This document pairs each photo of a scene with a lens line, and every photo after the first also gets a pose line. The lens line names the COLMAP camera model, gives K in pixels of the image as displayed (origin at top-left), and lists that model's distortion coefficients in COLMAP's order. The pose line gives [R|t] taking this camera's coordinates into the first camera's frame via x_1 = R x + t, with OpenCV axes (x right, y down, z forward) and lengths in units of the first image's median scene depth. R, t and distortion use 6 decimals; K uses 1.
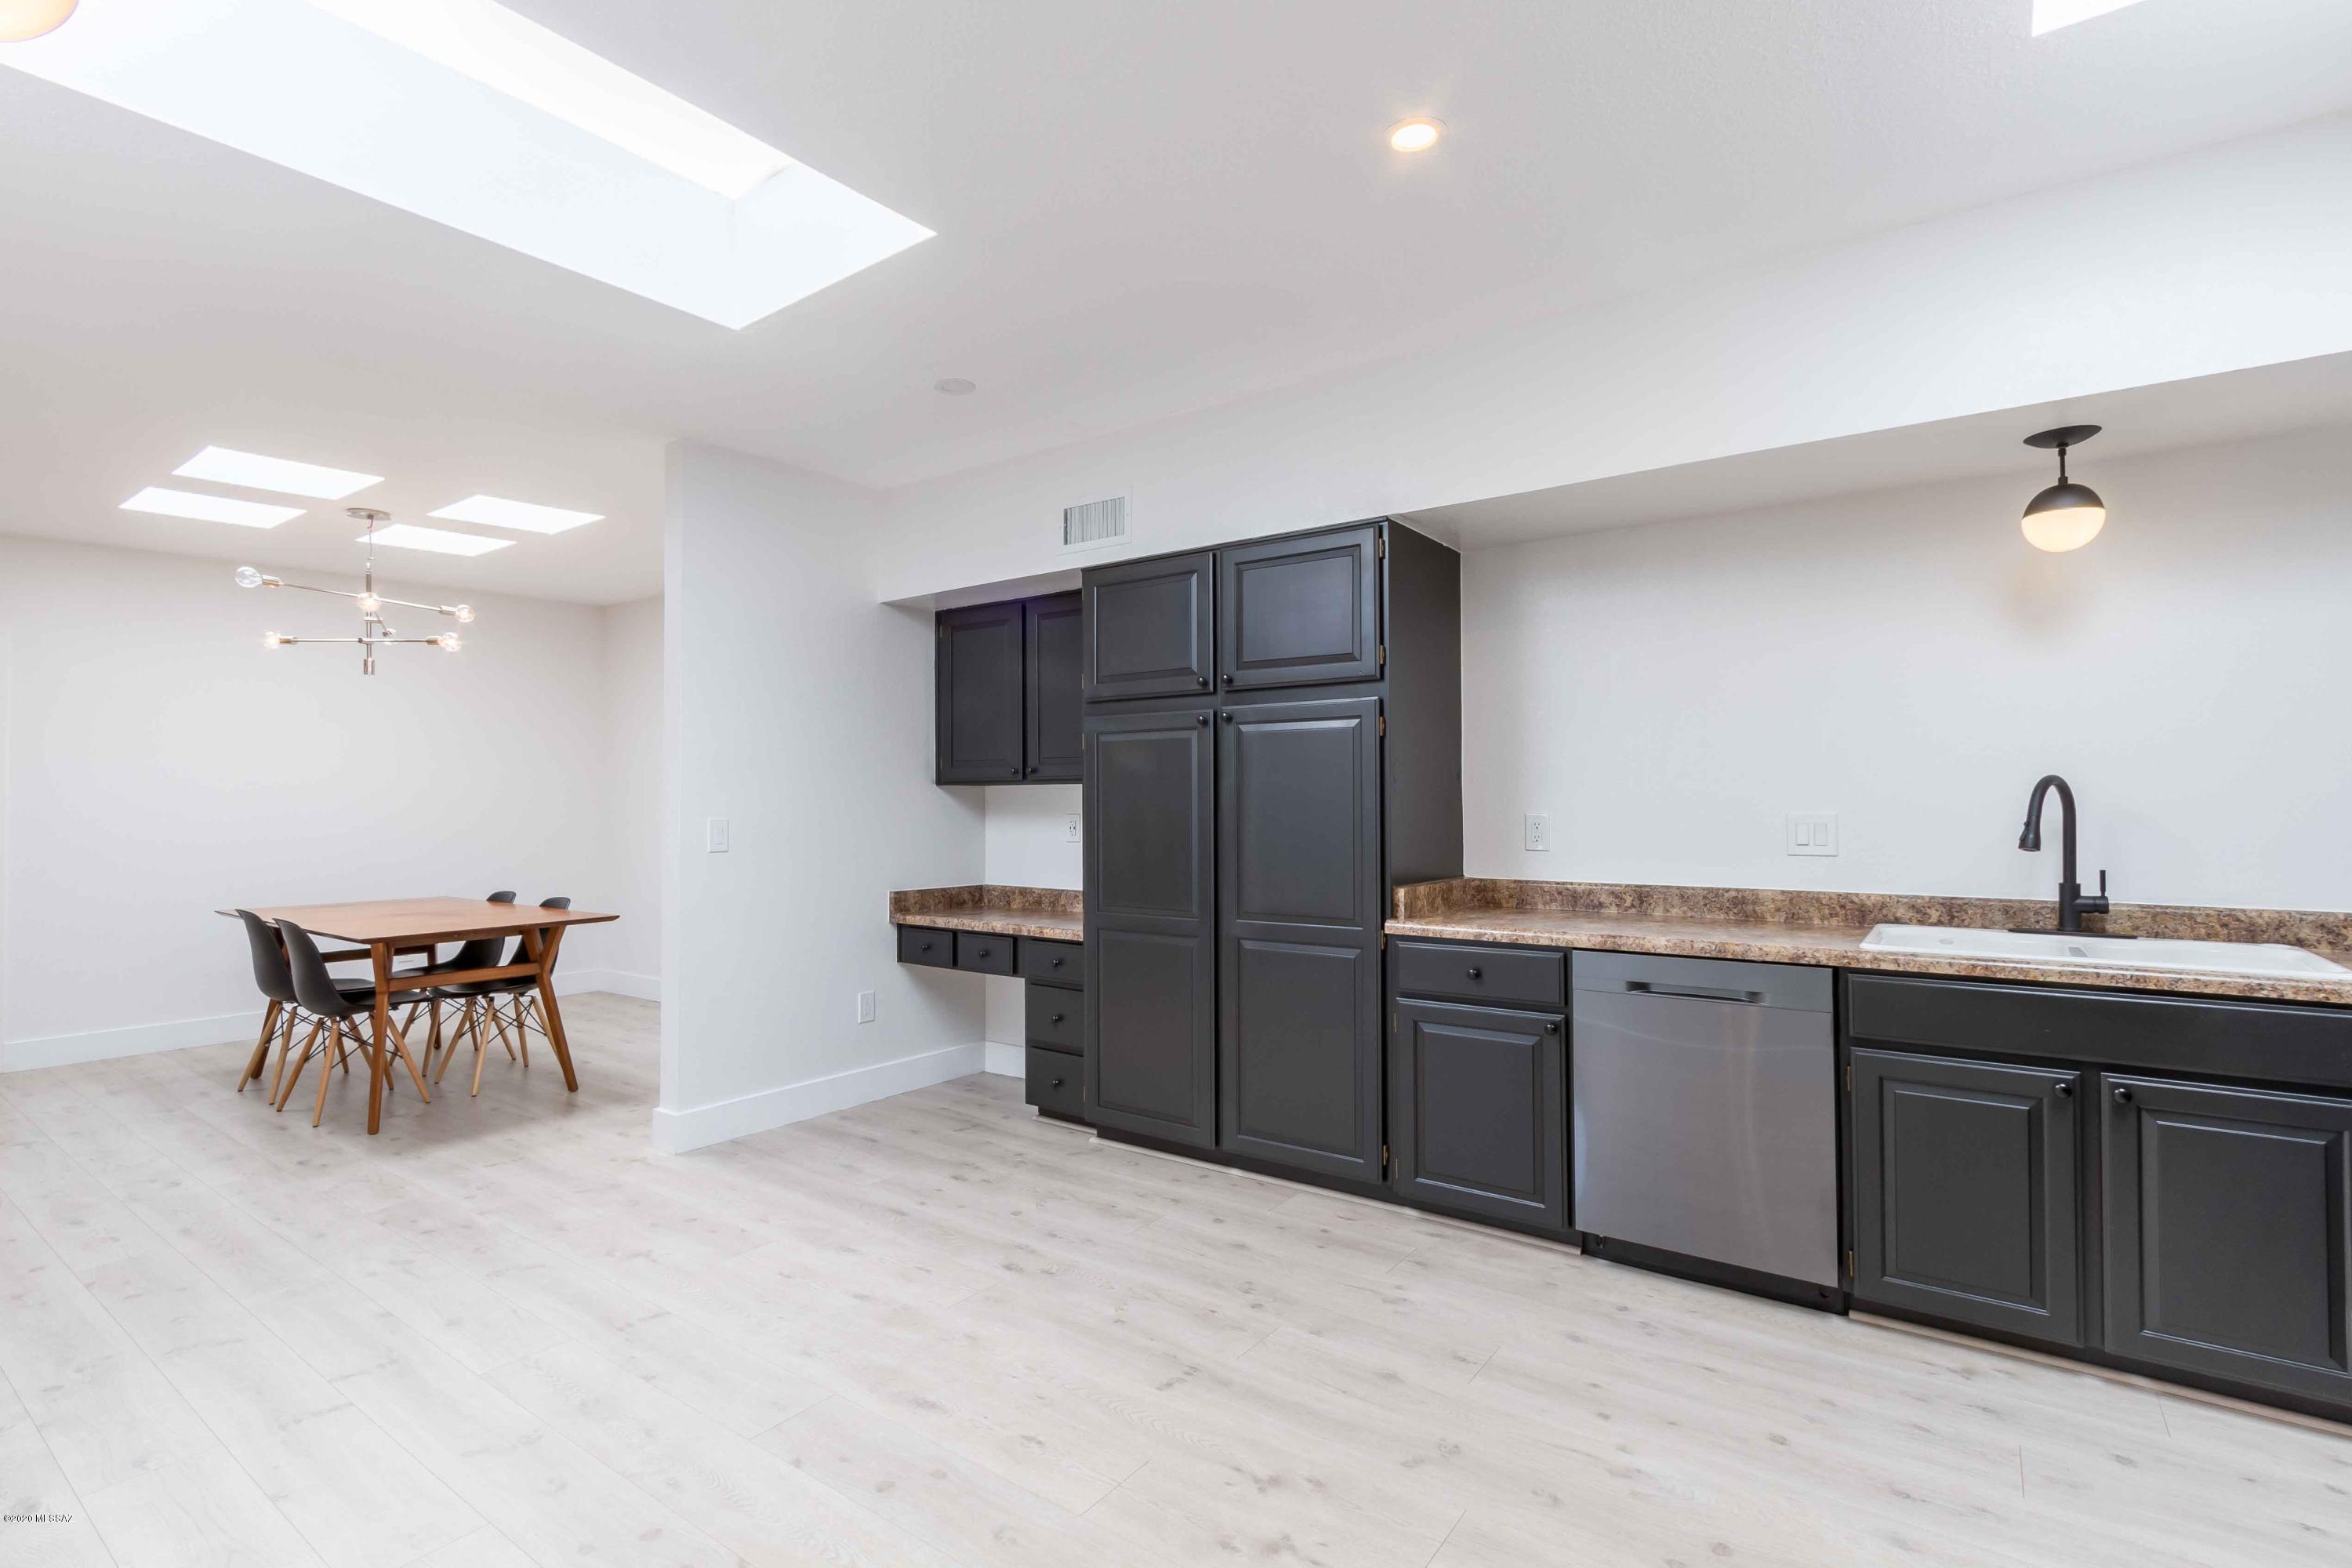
lens RADIAL K [[1100.2, 0, 1170.0], [0, 1100.2, 790.6], [0, 0, 1]] dist [-0.000003, 0.000746]
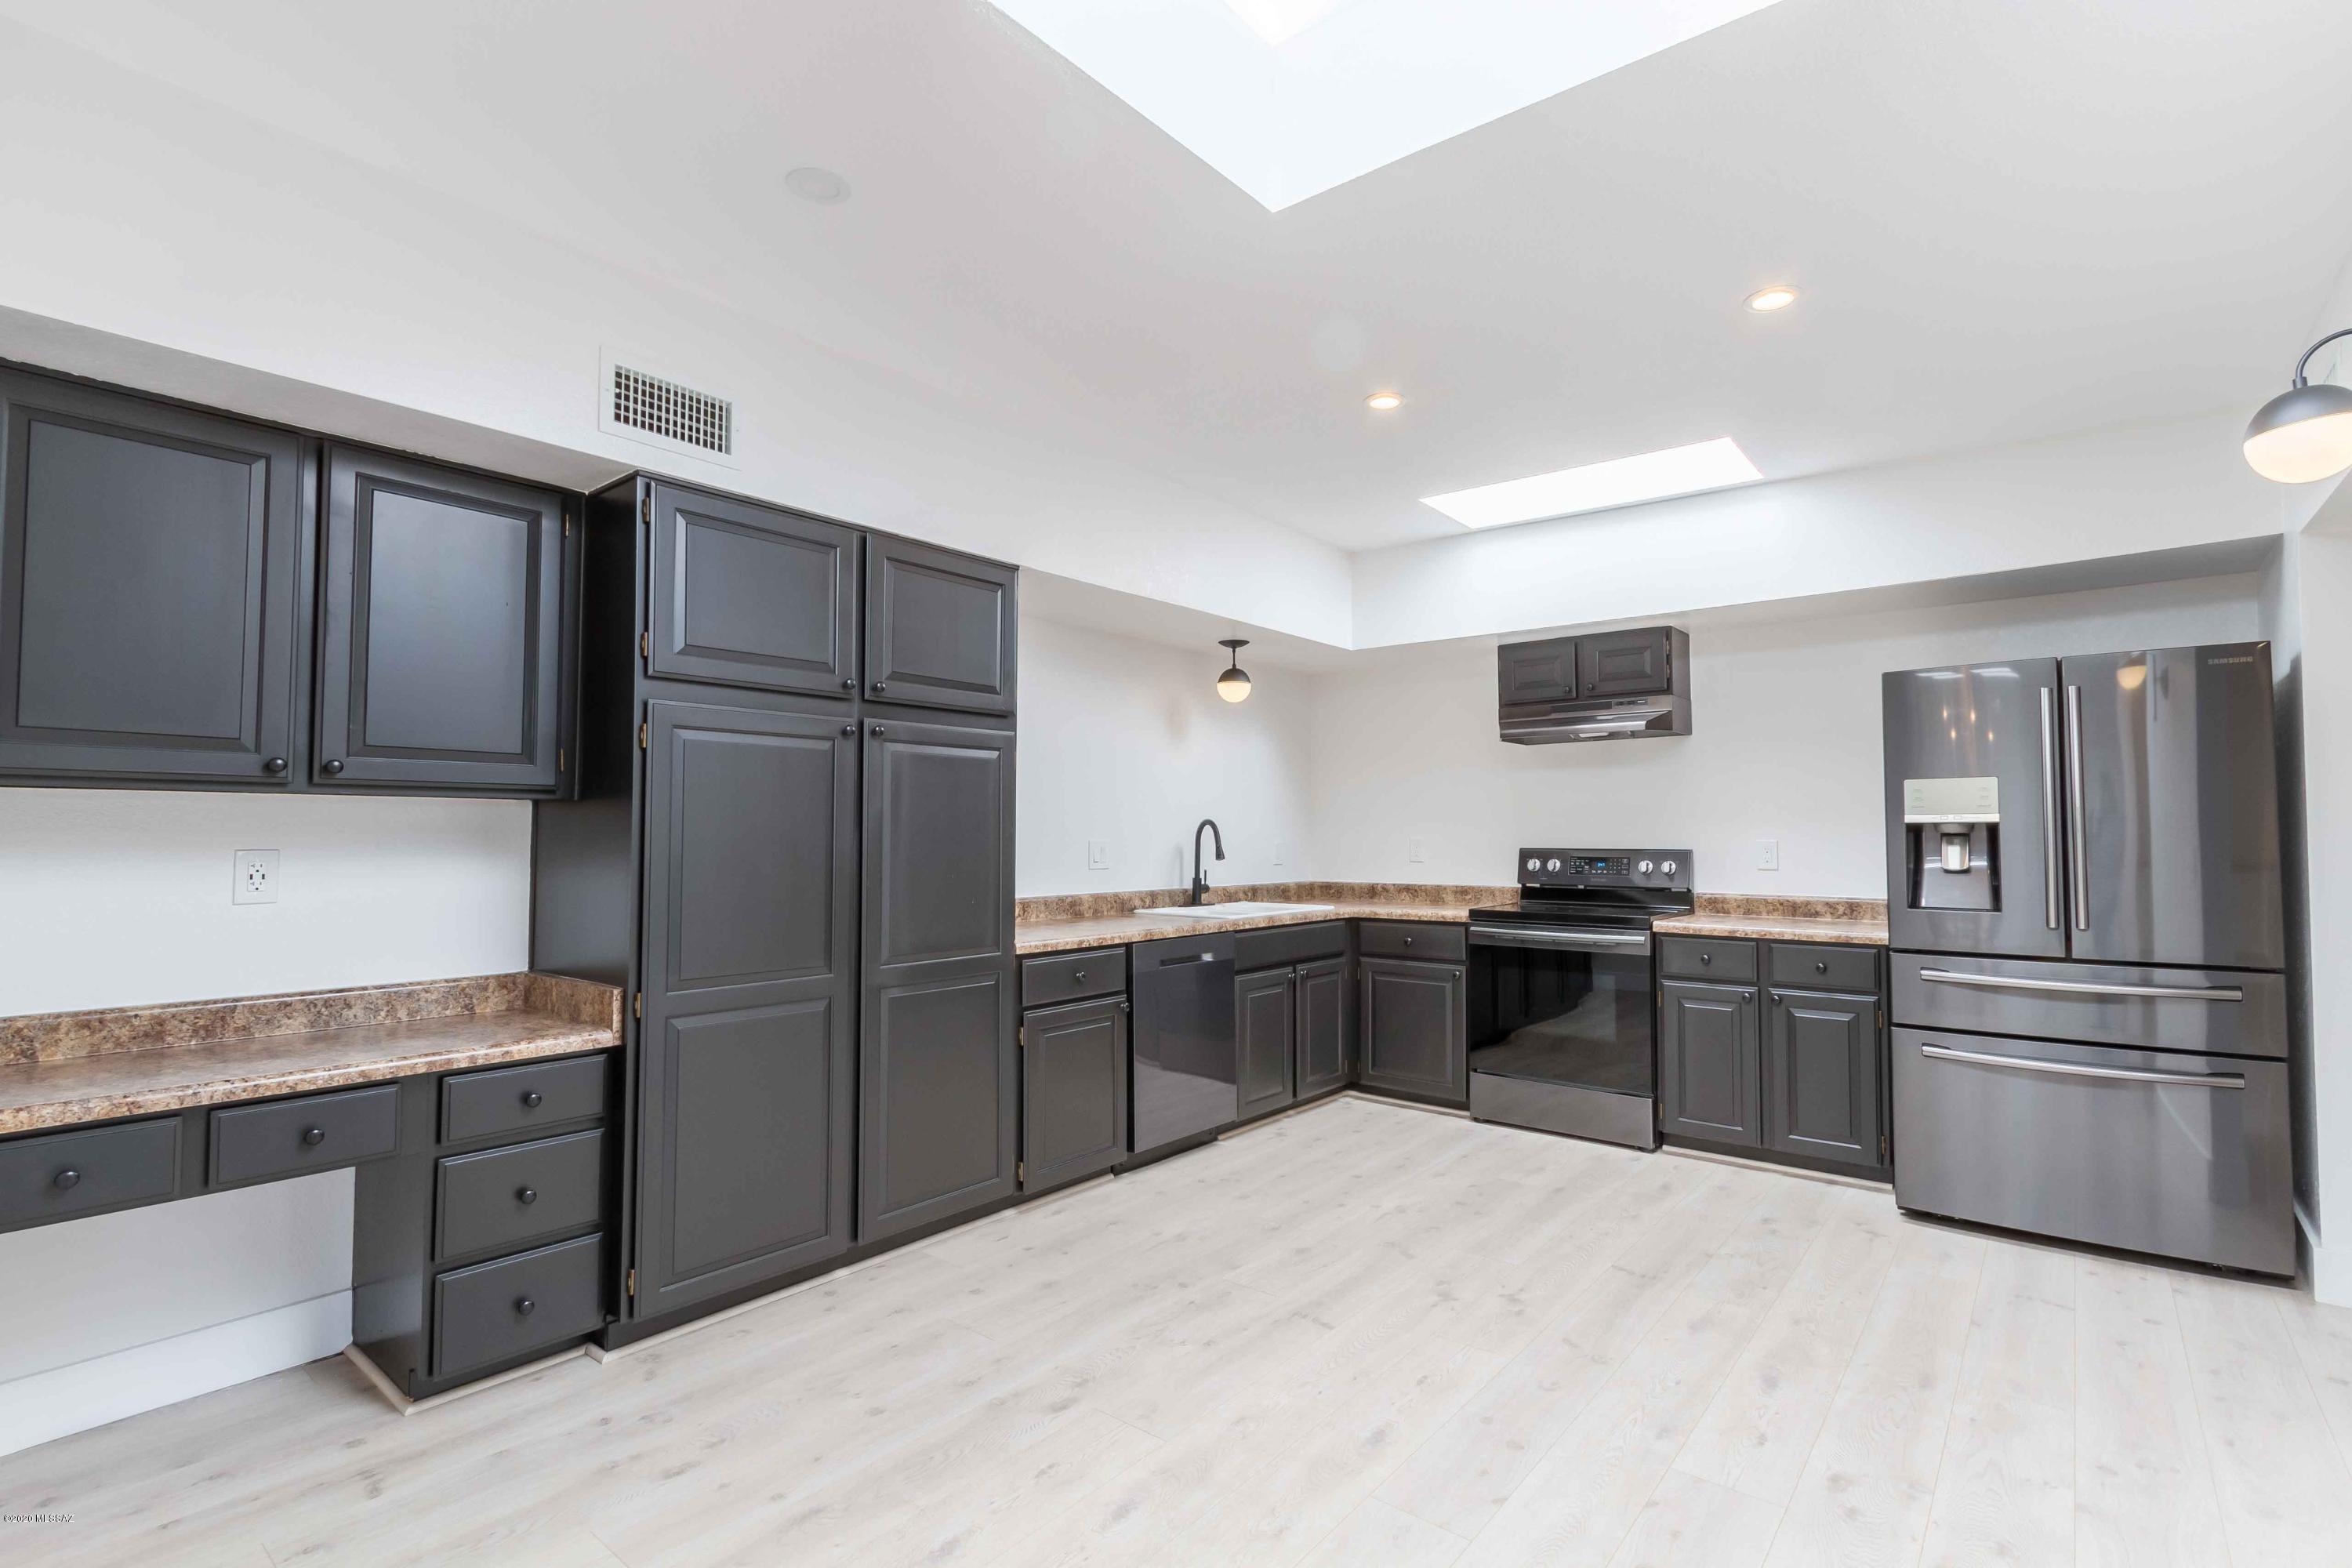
lens RADIAL K [[1100.2, 0, 1160.4], [0, 1100.2, 799.5], [0, 0, 1]] dist [-0.000003, 0.000746]
pose [[0.054145, 0.035960, 0.997885, -0.871019], [-0.010816, 0.999314, -0.035425, 0.015933], [-0.998475, -0.008875, 0.054497, 0.805583]]
